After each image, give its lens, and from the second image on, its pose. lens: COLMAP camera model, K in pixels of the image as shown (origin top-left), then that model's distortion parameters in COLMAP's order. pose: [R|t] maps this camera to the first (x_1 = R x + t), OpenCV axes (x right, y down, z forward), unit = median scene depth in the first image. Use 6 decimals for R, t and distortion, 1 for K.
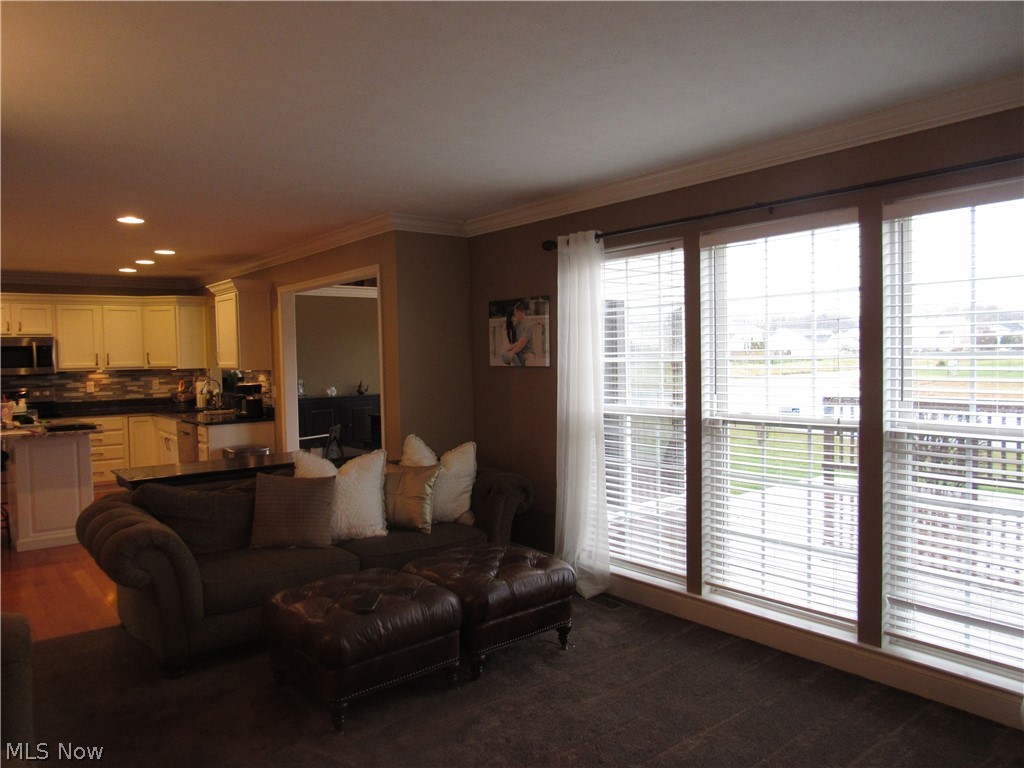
lens RADIAL K [[725.6, 0, 503.8], [0, 725.6, 383.6], [0, 0, 1]] dist [-0.032248, 0.002858]
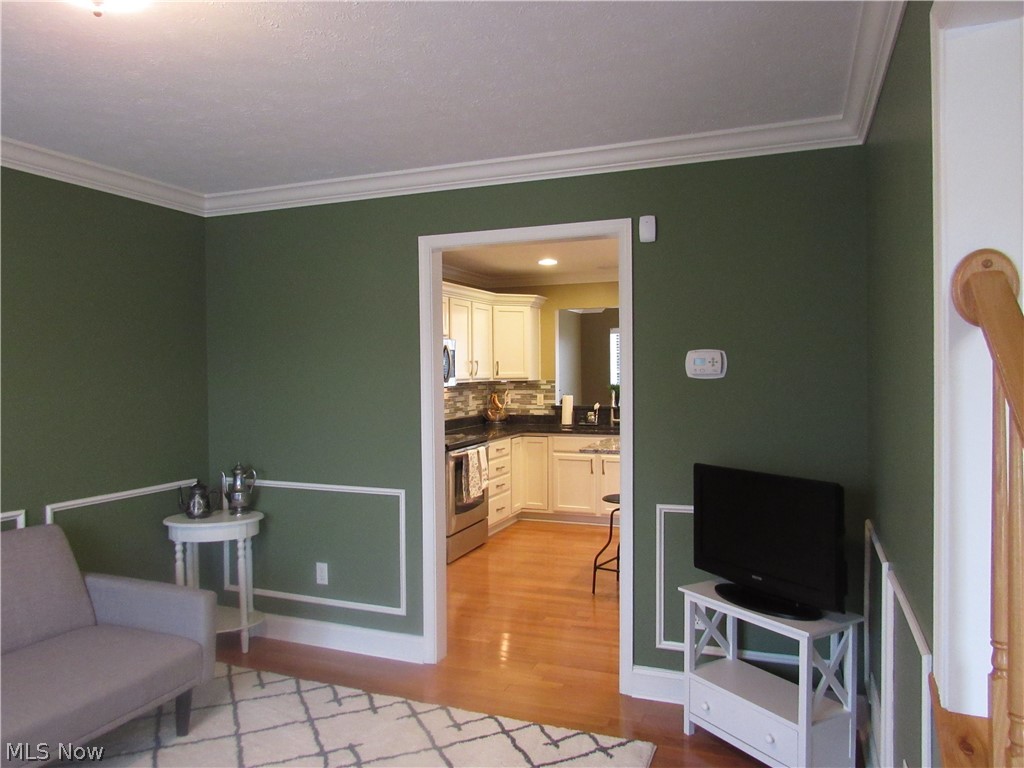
lens RADIAL K [[762.7, 0, 512.0], [0, 762.7, 384.0], [0, 0, 1]] dist [-0.007788, 0.000916]
pose [[0.859184, -0.005946, 0.511632, -0.937197], [0.019495, 0.999587, -0.021122, 0.002474], [-0.511295, 0.028122, 0.858945, 0.233075]]
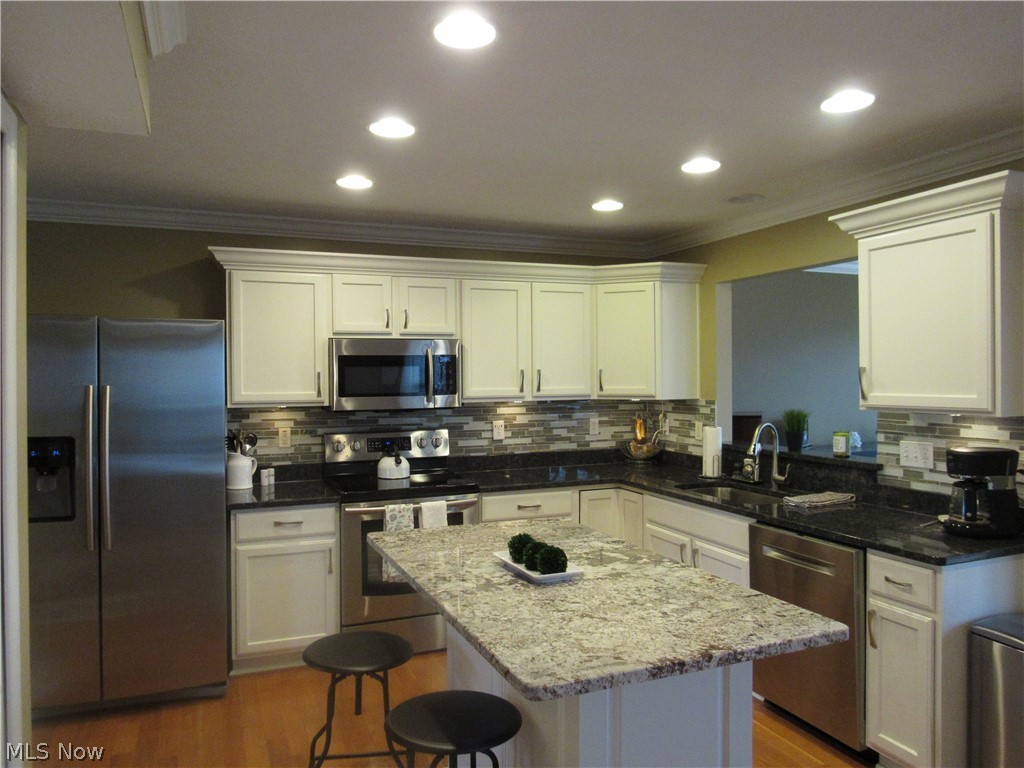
lens RADIAL K [[725.6, 0, 503.8], [0, 725.6, 383.6], [0, 0, 1]] dist [-0.032248, 0.002858]
pose [[0.963101, 0.008086, -0.269018, -0.419224], [-0.015938, 0.999508, -0.027015, -0.016069], [0.268668, 0.030306, 0.962756, 0.452381]]
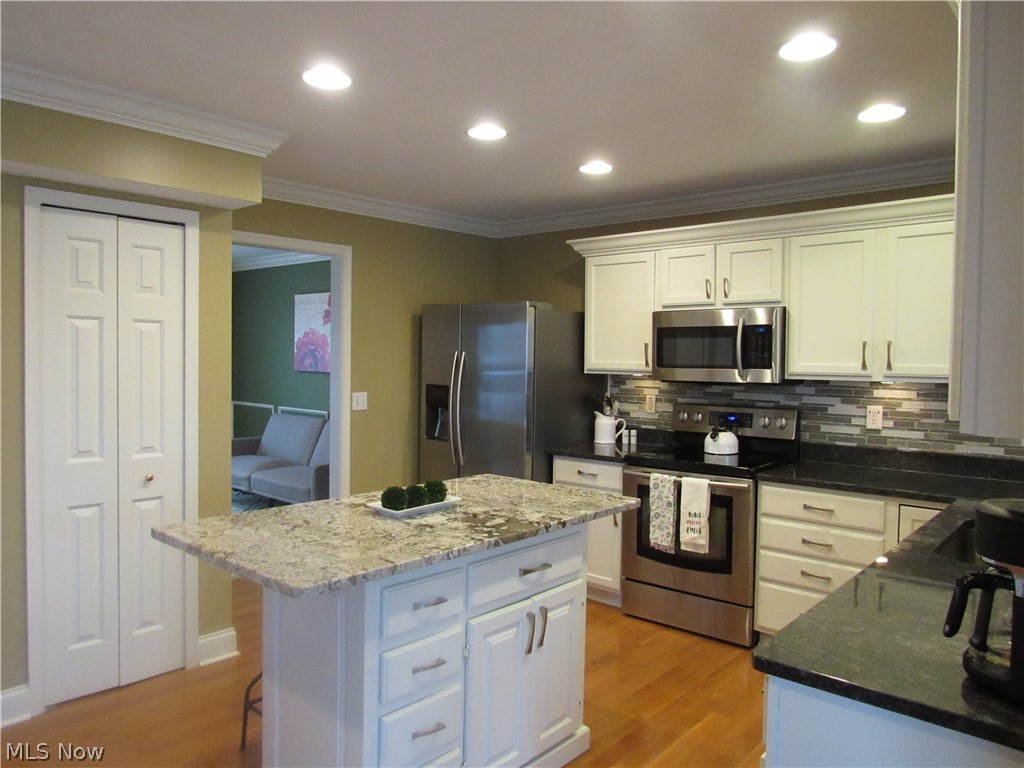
lens RADIAL K [[731.5, 0, 512.0], [0, 731.5, 384.0], [0, 0, 1]] dist [-0.031224, -0.000370]
pose [[0.186839, 0.053358, -0.980940, -0.173217], [-0.053090, 0.997613, 0.044153, -0.023825], [0.980955, 0.043828, 0.189226, 0.689692]]
